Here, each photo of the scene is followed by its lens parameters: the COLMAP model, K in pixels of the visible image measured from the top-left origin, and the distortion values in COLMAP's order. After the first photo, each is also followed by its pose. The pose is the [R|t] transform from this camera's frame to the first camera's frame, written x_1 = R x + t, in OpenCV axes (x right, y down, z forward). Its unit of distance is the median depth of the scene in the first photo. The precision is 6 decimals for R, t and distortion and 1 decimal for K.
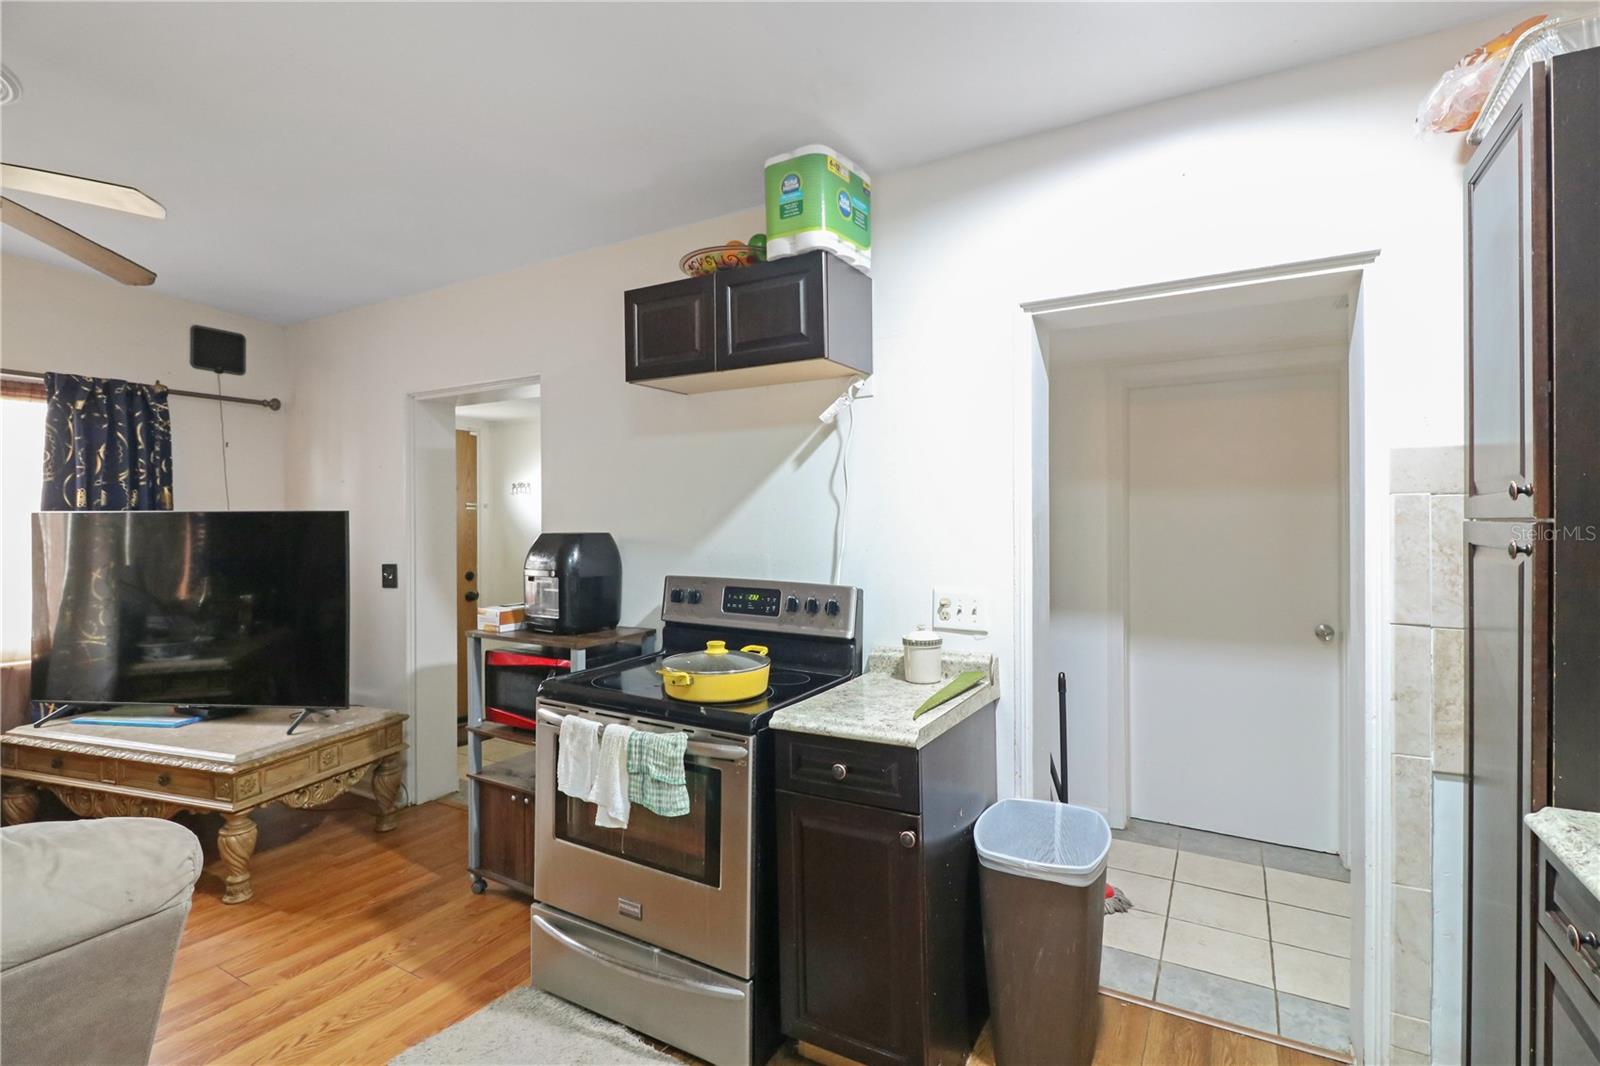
lens RADIAL K [[763.5, 0, 799.5], [0, 763.5, 527.9], [0, 0, 1]] dist [0.010887, -0.003834]
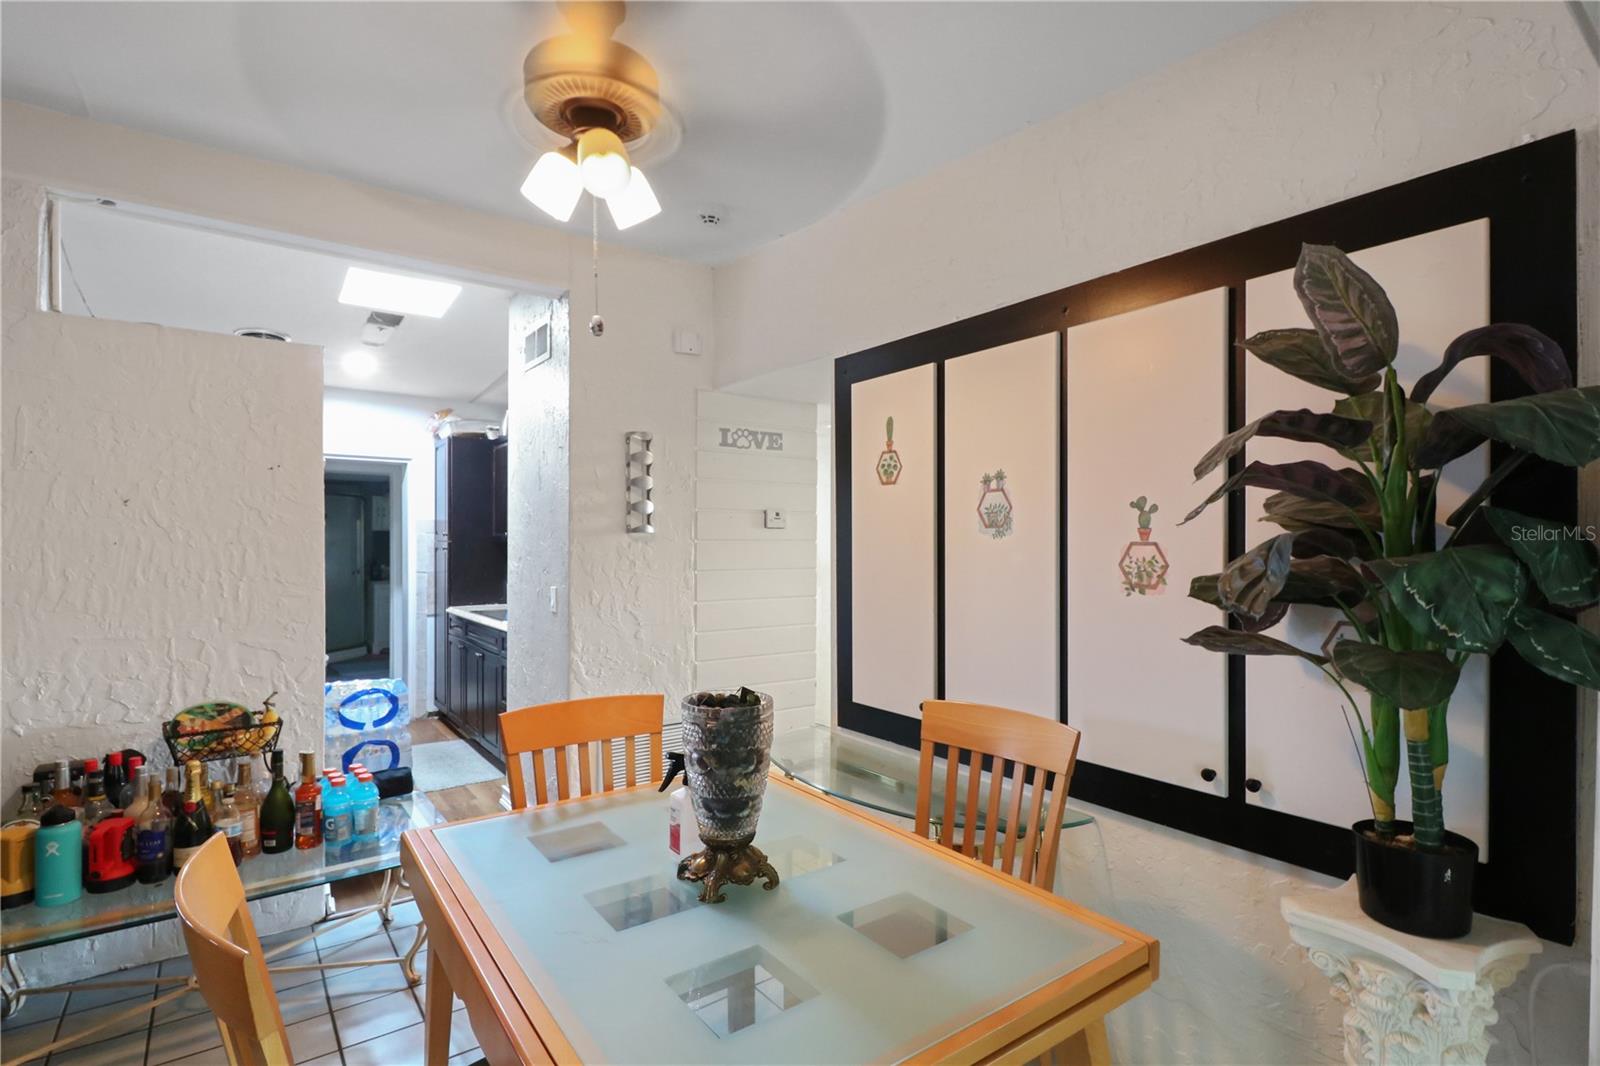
lens RADIAL K [[763.5, 0, 800.7], [0, 763.5, 539.7], [0, 0, 1]] dist [0.010887, -0.003834]
pose [[0.392312, 0.003162, 0.919827, -1.676569], [0.008864, 0.999935, -0.007218, 0.021229], [-0.919789, 0.010985, 0.392259, -1.893604]]
